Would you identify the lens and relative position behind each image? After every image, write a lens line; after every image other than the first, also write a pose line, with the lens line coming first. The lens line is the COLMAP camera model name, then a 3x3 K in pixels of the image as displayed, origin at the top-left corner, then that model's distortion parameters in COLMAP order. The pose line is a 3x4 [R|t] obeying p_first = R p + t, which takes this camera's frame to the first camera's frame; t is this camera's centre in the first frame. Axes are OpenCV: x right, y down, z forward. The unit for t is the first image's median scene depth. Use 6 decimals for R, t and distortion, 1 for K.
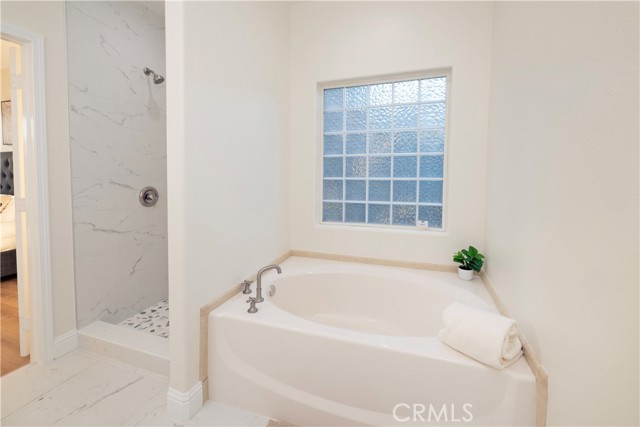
lens RADIAL K [[272.6, 0, 321.9], [0, 272.6, 191.0], [0, 0, 1]] dist [-0.004310, -0.000457]
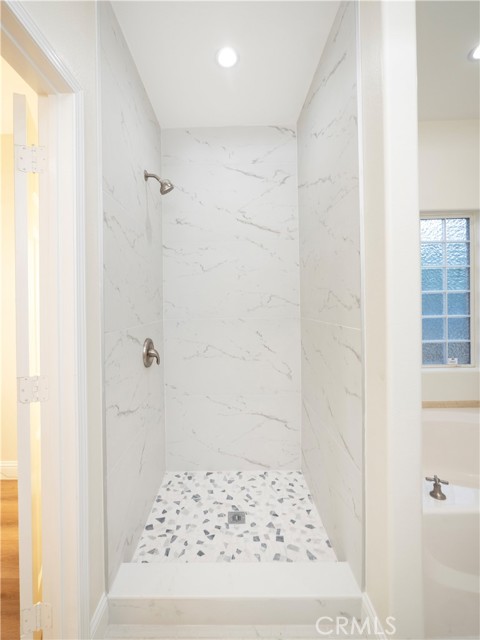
lens RADIAL K [[271.9, 0, 237.8], [0, 271.9, 315.5], [0, 0, 1]] dist [-0.007352, -0.000620]
pose [[0.949105, -0.027590, 0.313748, -0.699912], [0.041273, 0.998461, -0.037051, -0.043330], [-0.312243, 0.048114, 0.948783, 0.296411]]
